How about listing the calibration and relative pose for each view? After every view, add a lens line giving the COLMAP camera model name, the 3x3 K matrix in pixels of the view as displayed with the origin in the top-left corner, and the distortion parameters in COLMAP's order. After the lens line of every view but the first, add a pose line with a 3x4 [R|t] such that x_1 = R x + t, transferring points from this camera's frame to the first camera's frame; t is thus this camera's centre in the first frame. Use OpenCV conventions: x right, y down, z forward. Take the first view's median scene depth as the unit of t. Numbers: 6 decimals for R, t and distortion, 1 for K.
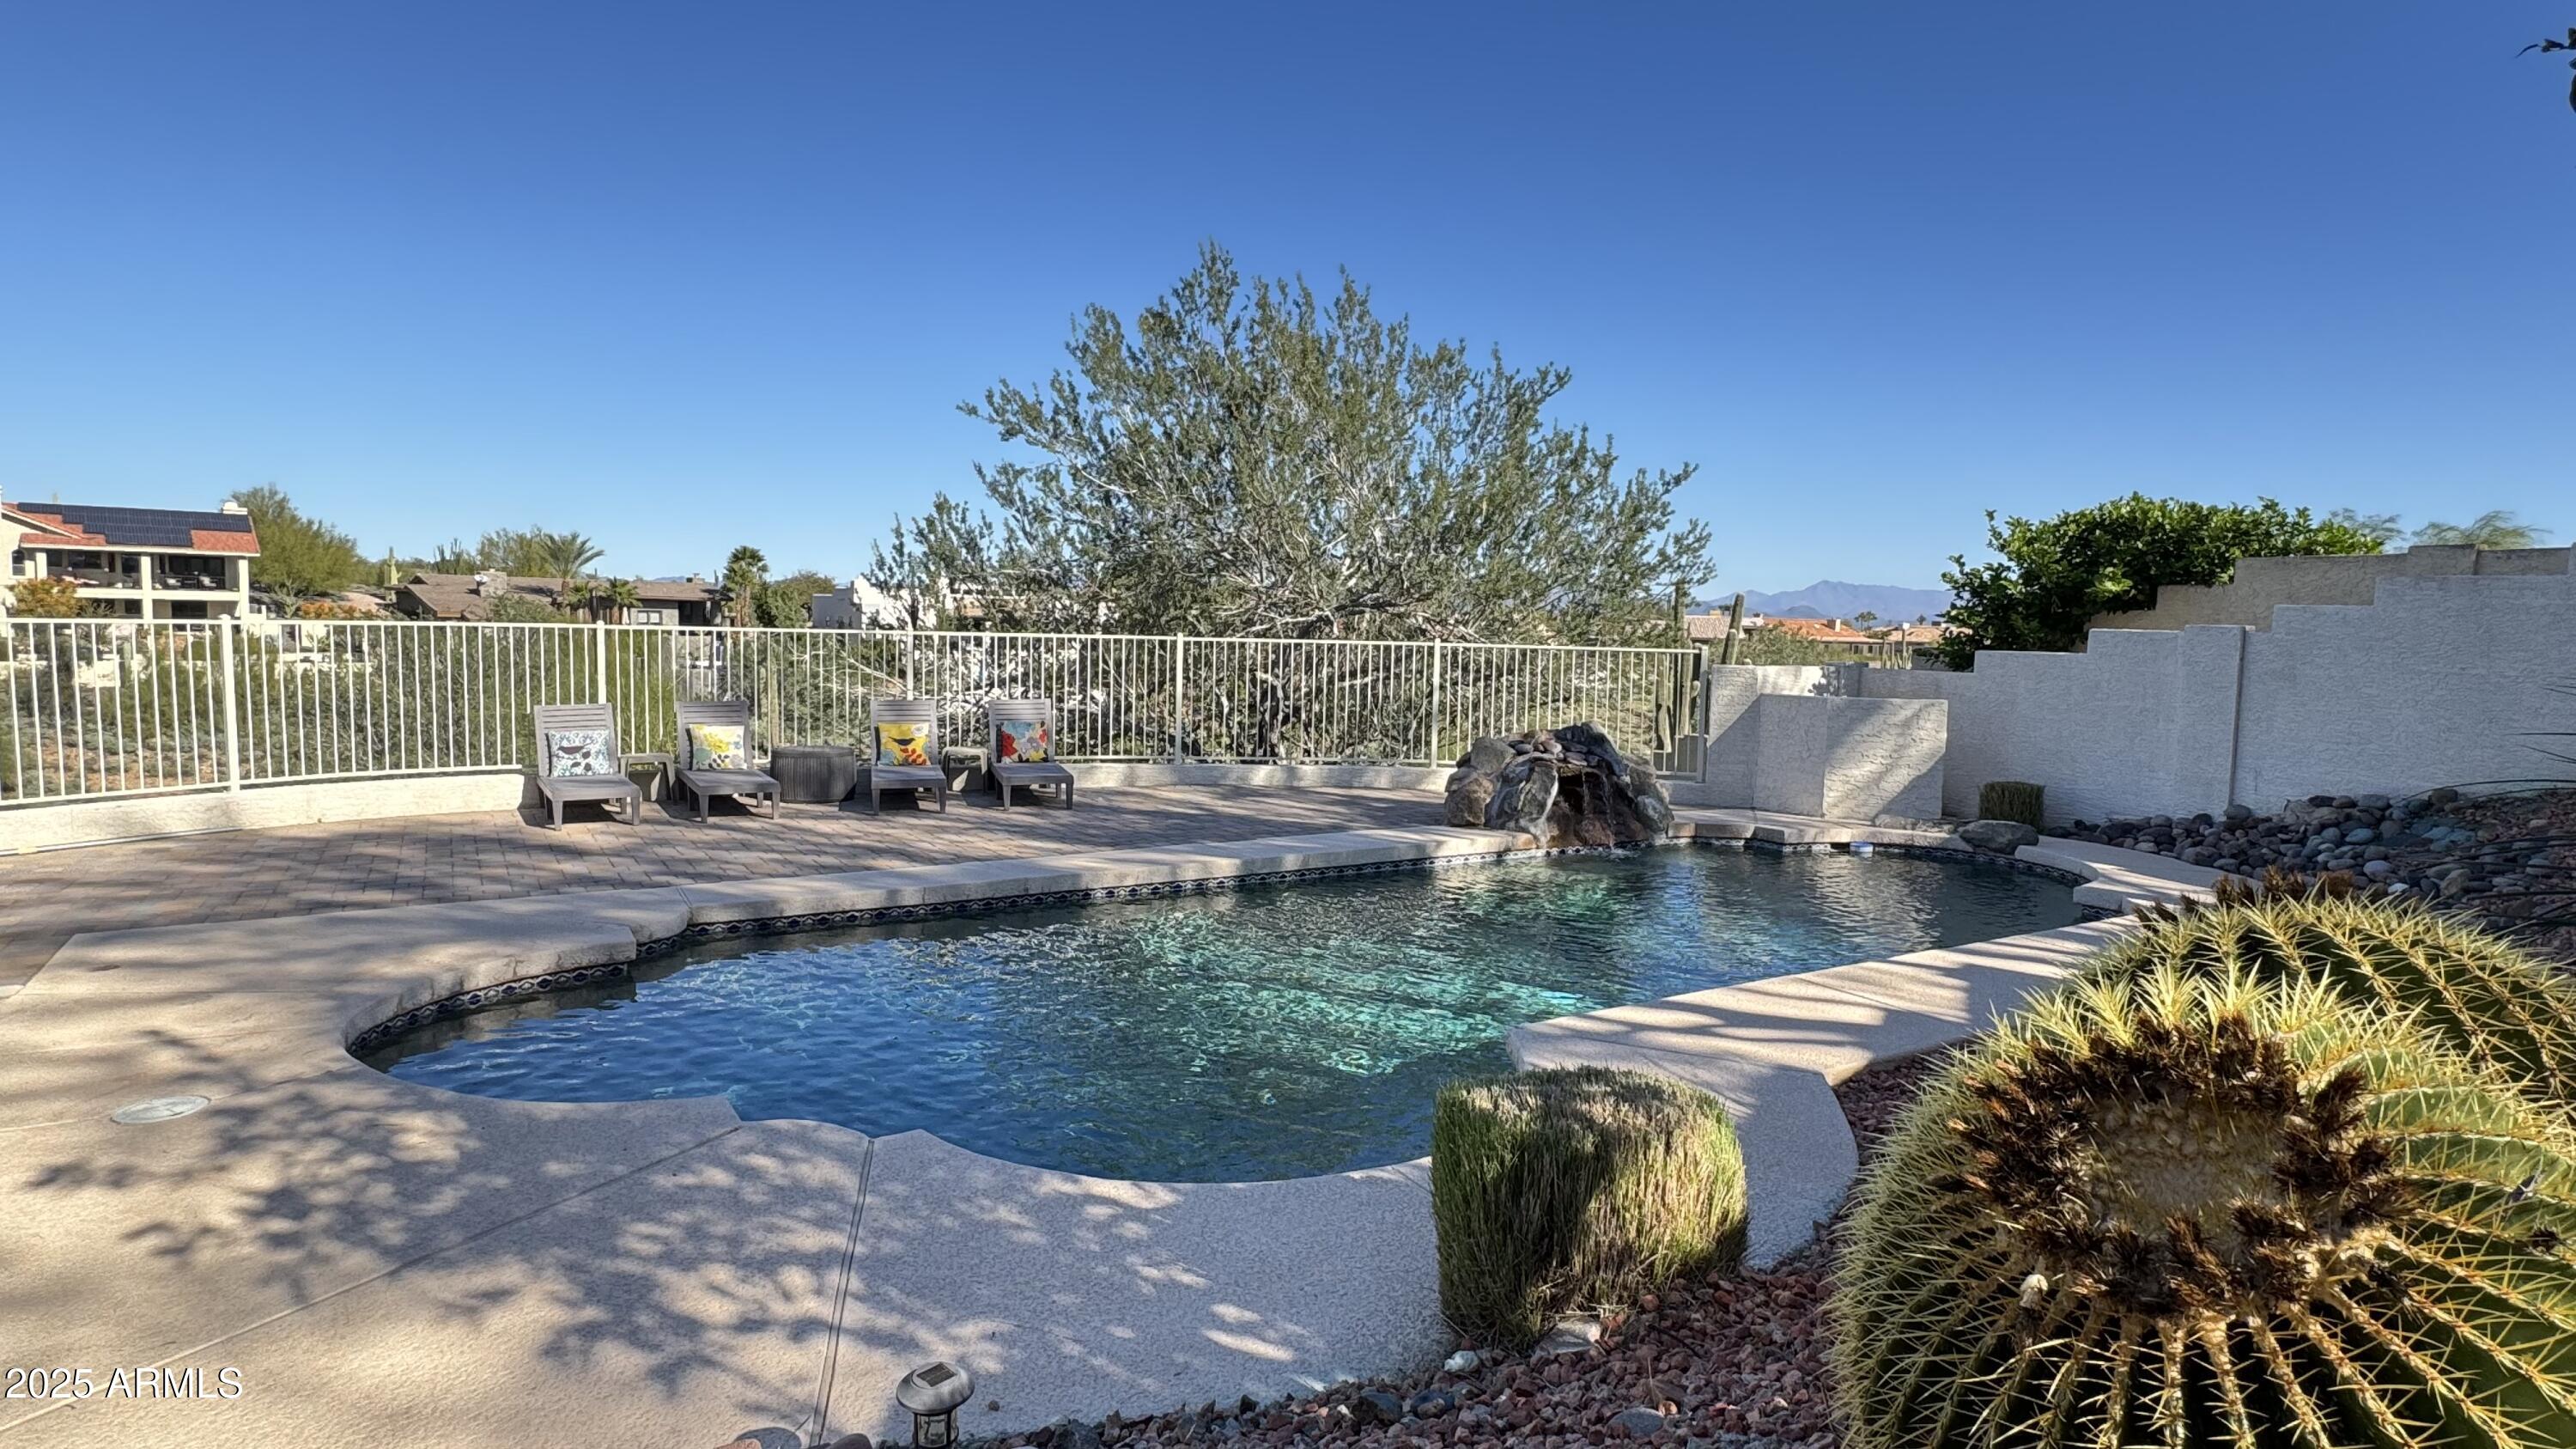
lens RADIAL K [[1370.0, 0, 1270.2], [0, 1370.0, 716.9], [0, 0, 1]] dist [-0.006935, 0.000609]
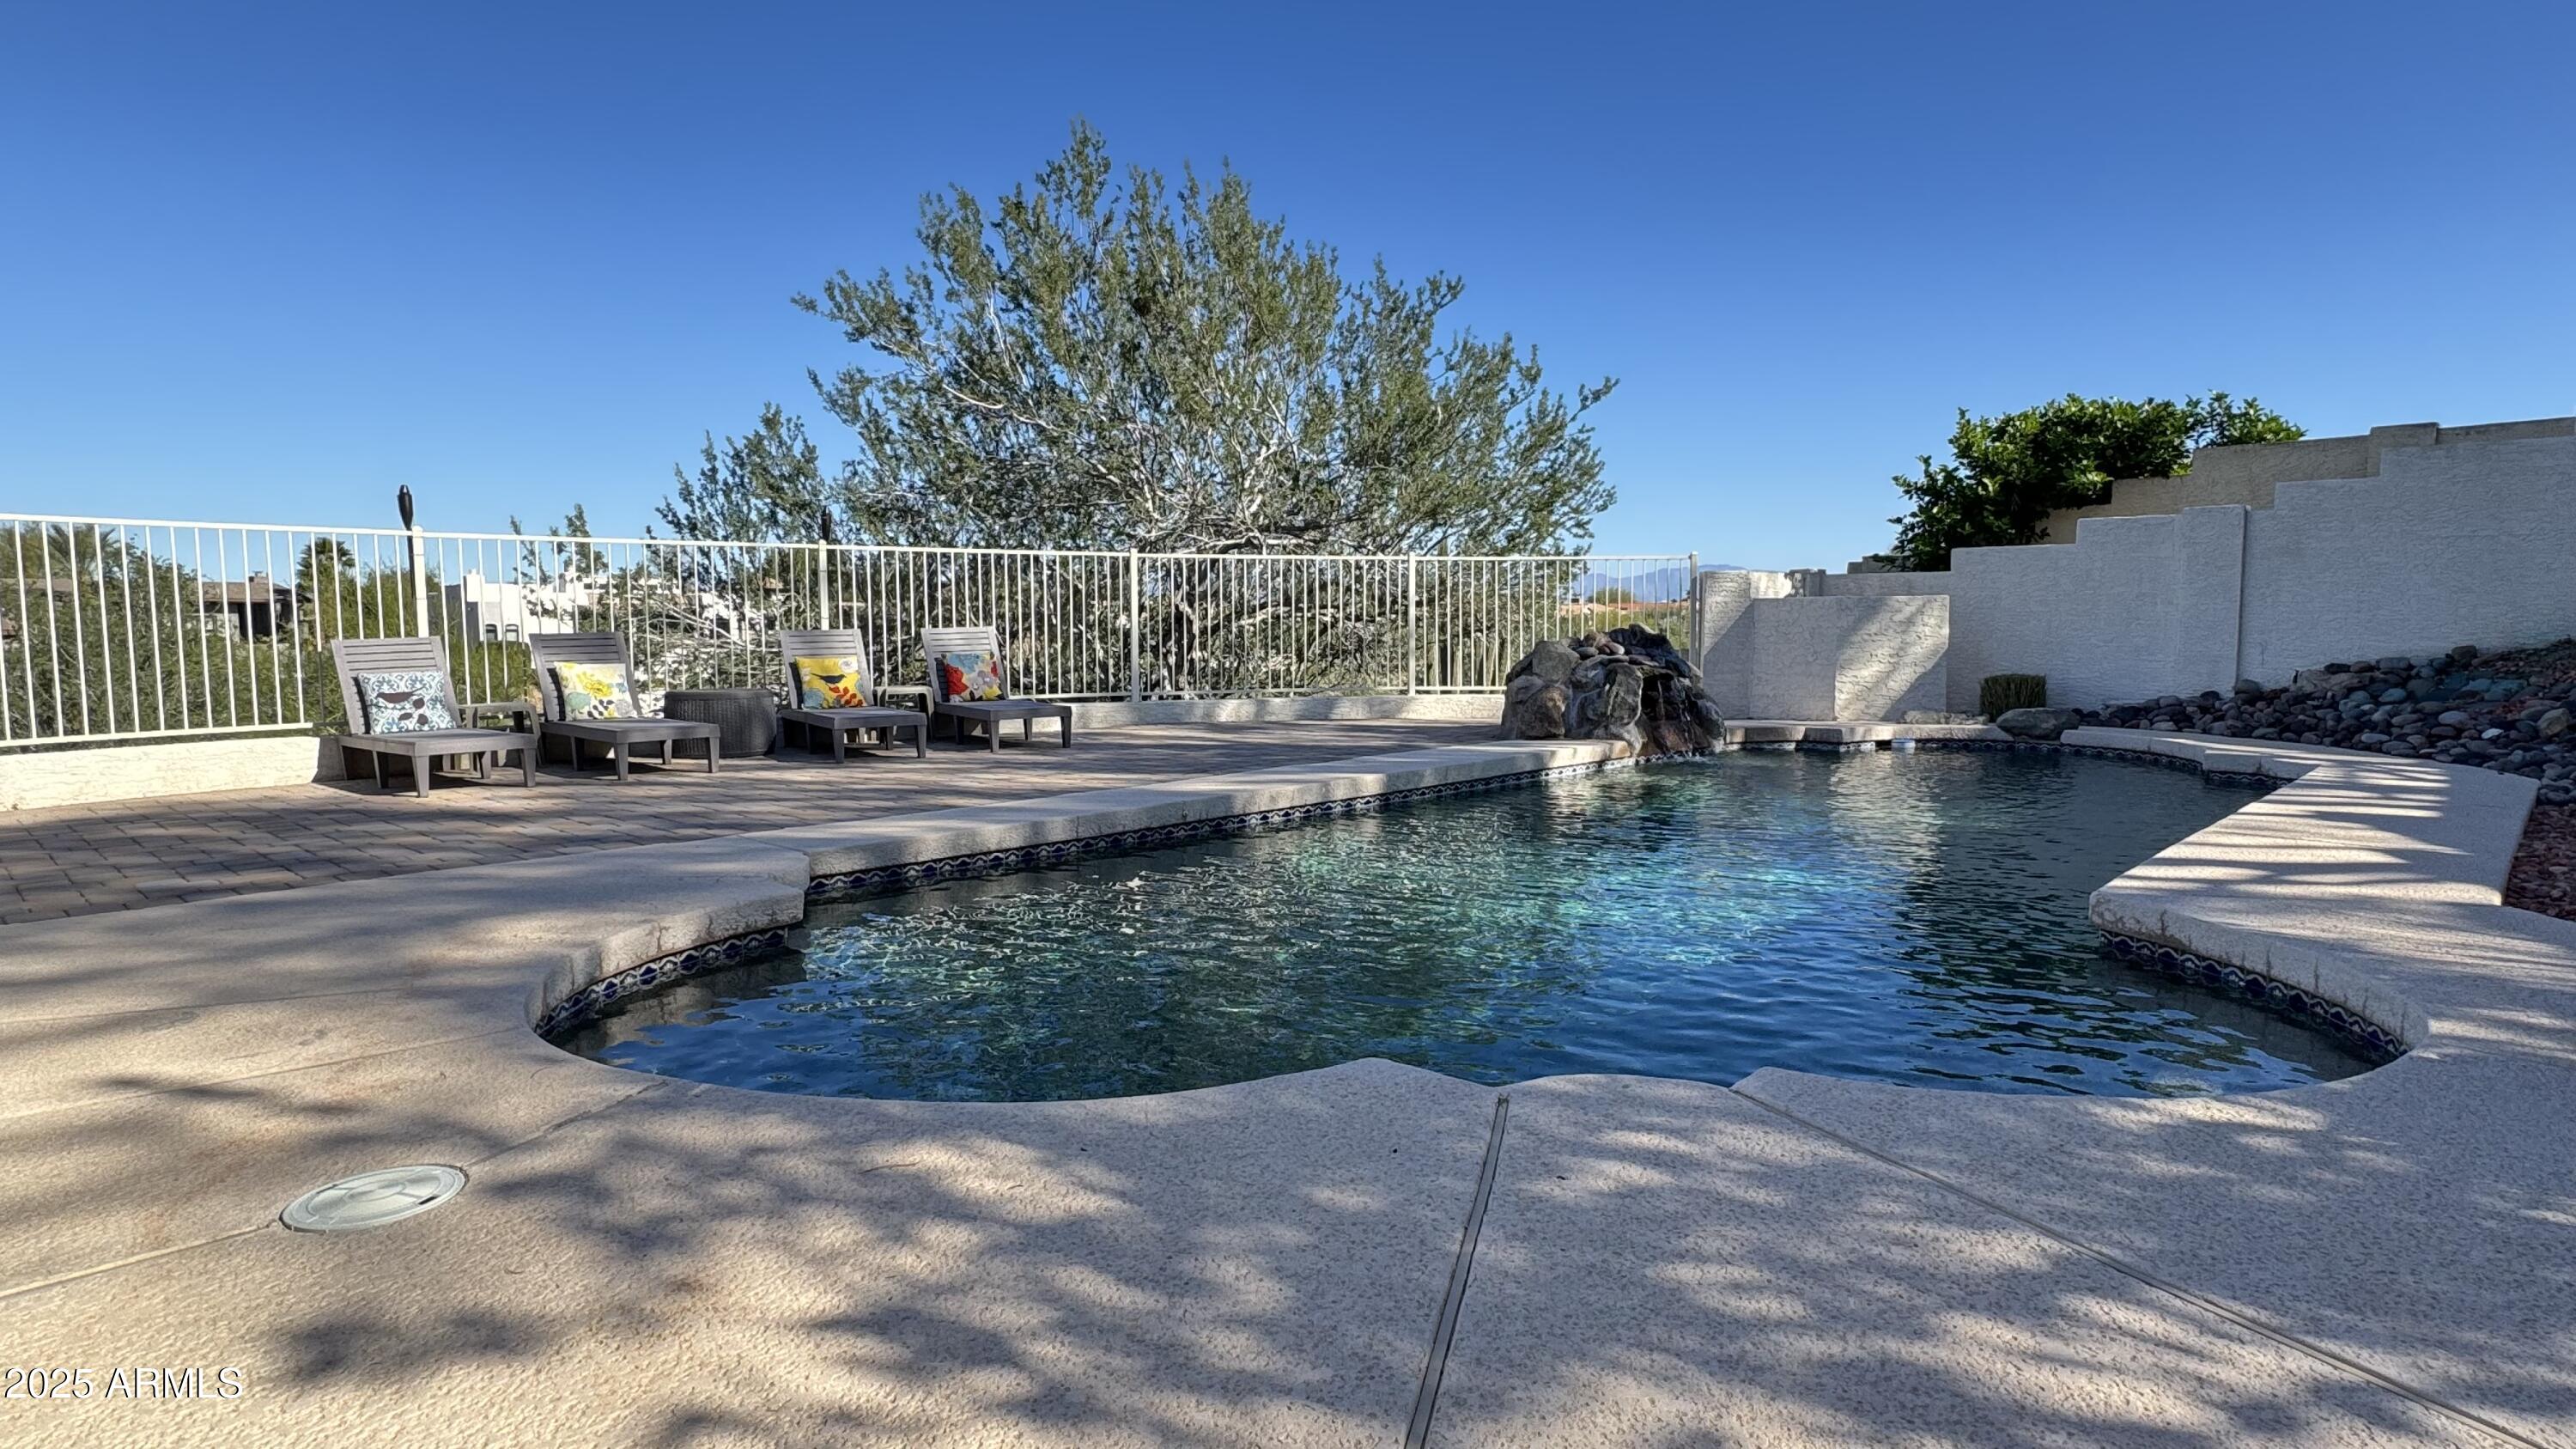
lens RADIAL K [[1370.0, 0, 1279.4], [0, 1370.0, 729.8], [0, 0, 1]] dist [-0.006935, 0.000609]
pose [[0.967454, -0.046115, 0.248808, -0.237046], [0.042499, 0.998899, 0.019887, 0.047503], [-0.249451, -0.008666, 0.968349, 0.171541]]
